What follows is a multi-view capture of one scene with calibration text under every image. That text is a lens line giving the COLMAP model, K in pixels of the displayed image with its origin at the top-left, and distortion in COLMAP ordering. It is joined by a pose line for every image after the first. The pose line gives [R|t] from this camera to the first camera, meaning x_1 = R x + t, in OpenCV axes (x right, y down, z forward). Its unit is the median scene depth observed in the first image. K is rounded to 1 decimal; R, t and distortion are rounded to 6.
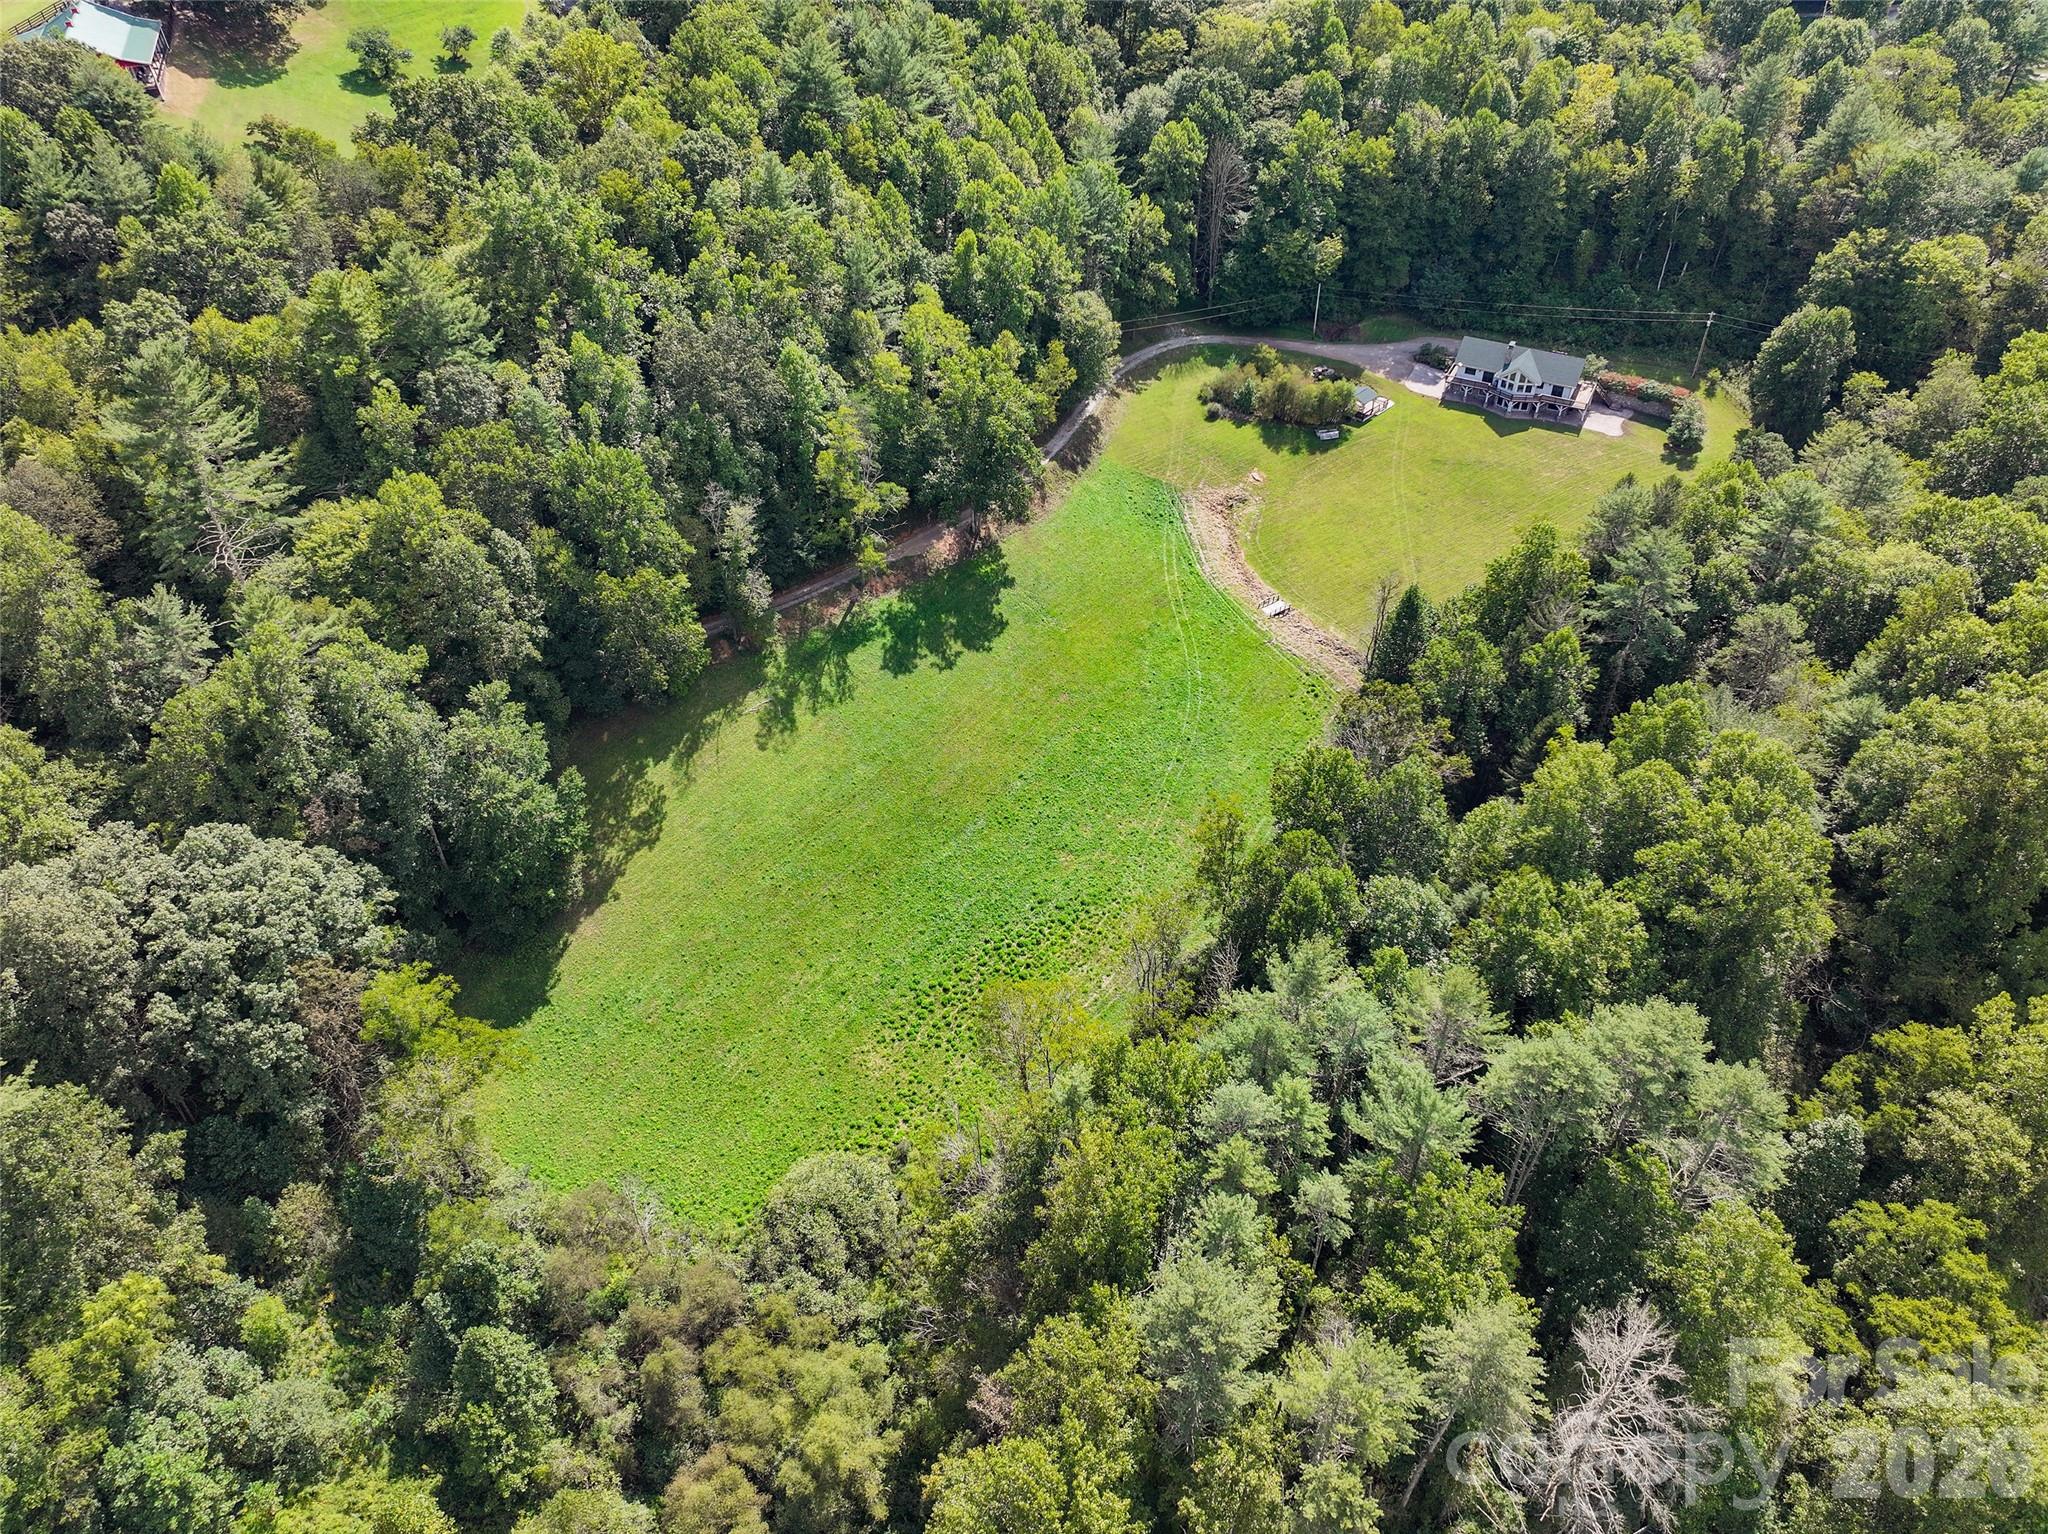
lens RADIAL K [[1434.0, 0, 1024.0], [0, 1434.0, 767.0], [0, 0, 1]] dist [-0.038142, -0.000170]
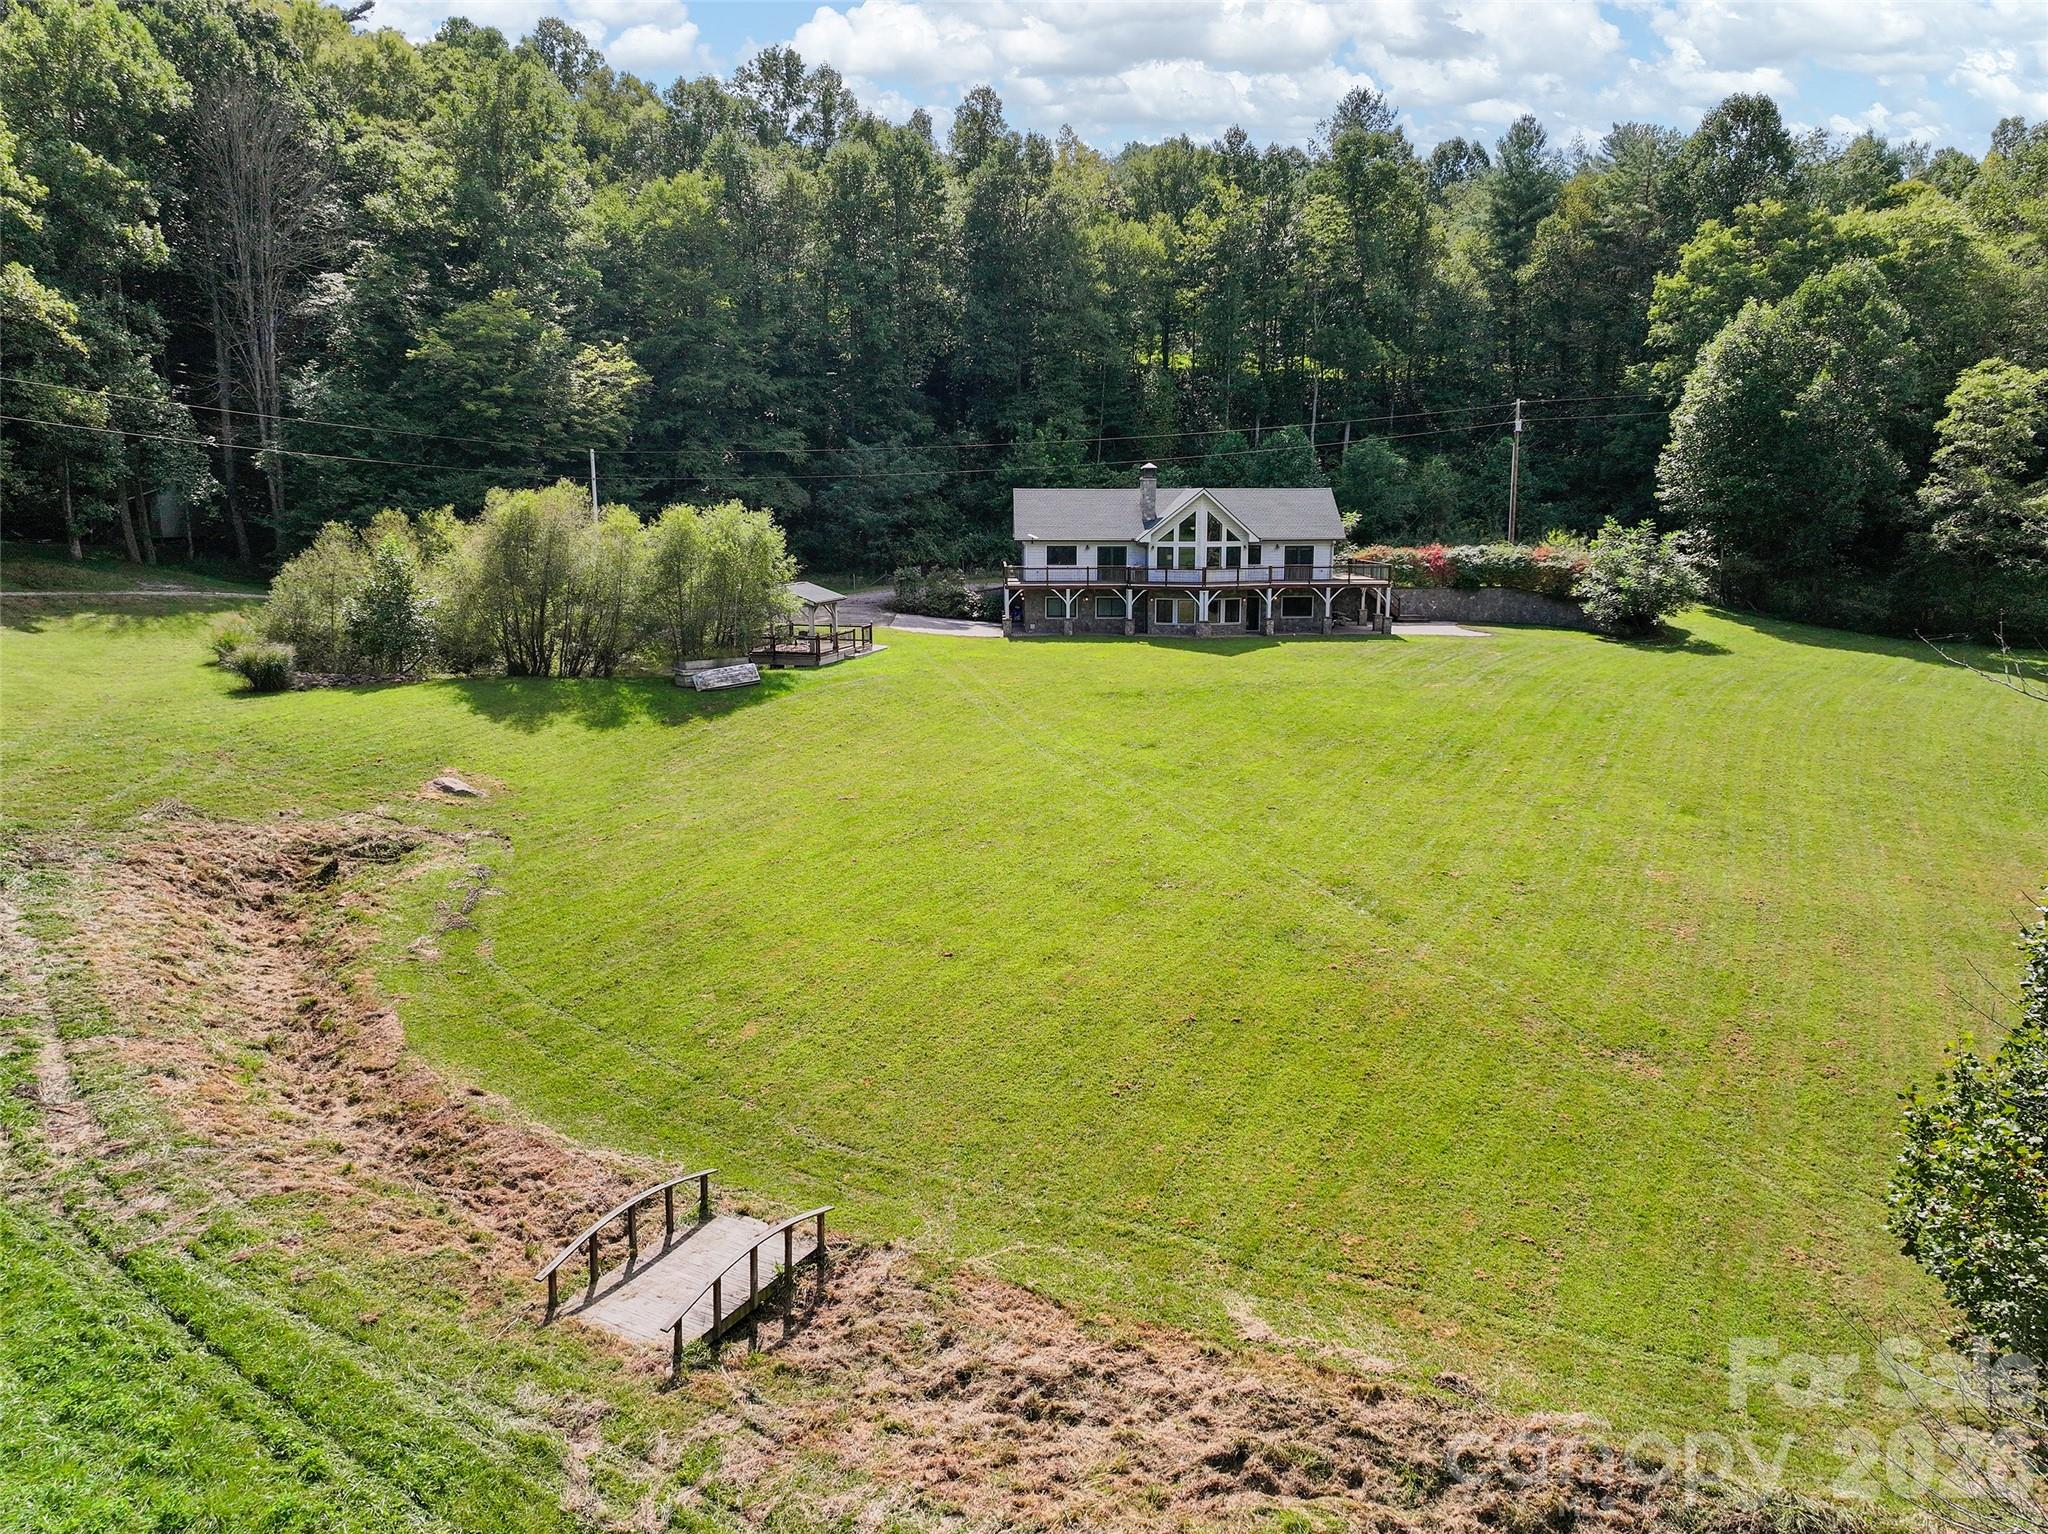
lens RADIAL K [[1420.9, 0, 1024.0], [0, 1420.9, 767.0], [0, 0, 1]] dist [0.066266, 0.000311]
pose [[0.870180, -0.060483, 0.489008, 0.126676], [0.306423, 0.843614, -0.440932, -0.076468], [-0.385865, 0.533533, 0.752629, 0.775863]]
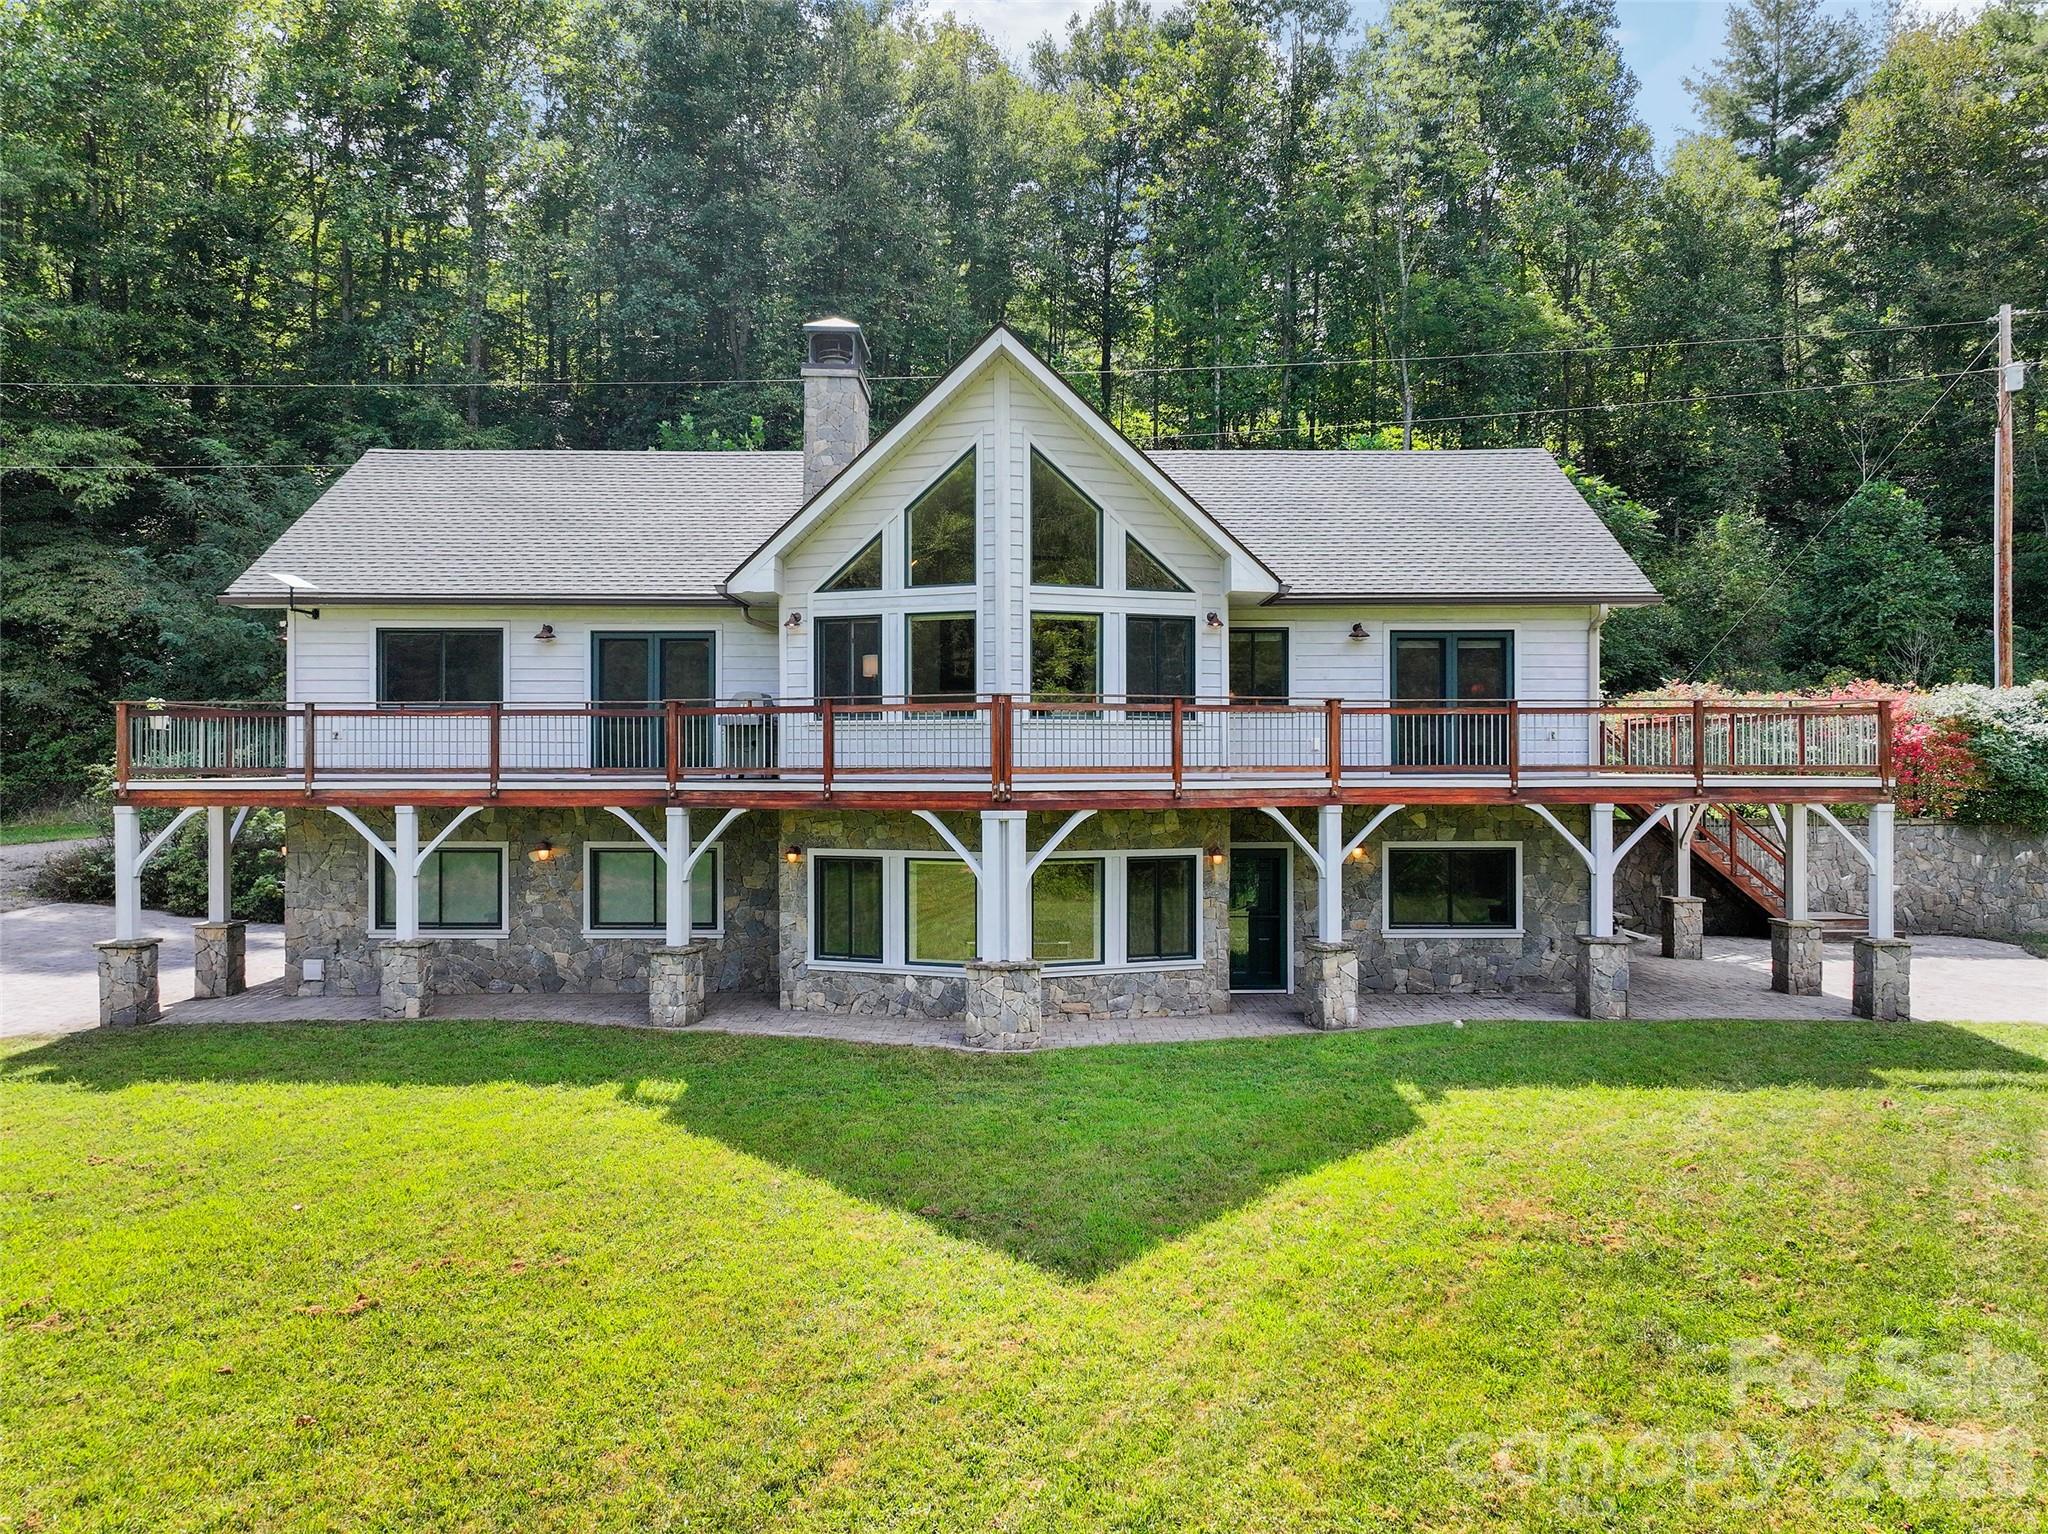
lens RADIAL K [[1434.0, 0, 1024.0], [0, 1434.0, 767.0], [0, 0, 1]] dist [-0.038142, -0.000170]
pose [[0.888317, 0.032842, 0.458055, 0.311996], [0.283093, 0.746215, -0.602513, -0.216005], [-0.361595, 0.664895, 0.653578, 0.955648]]
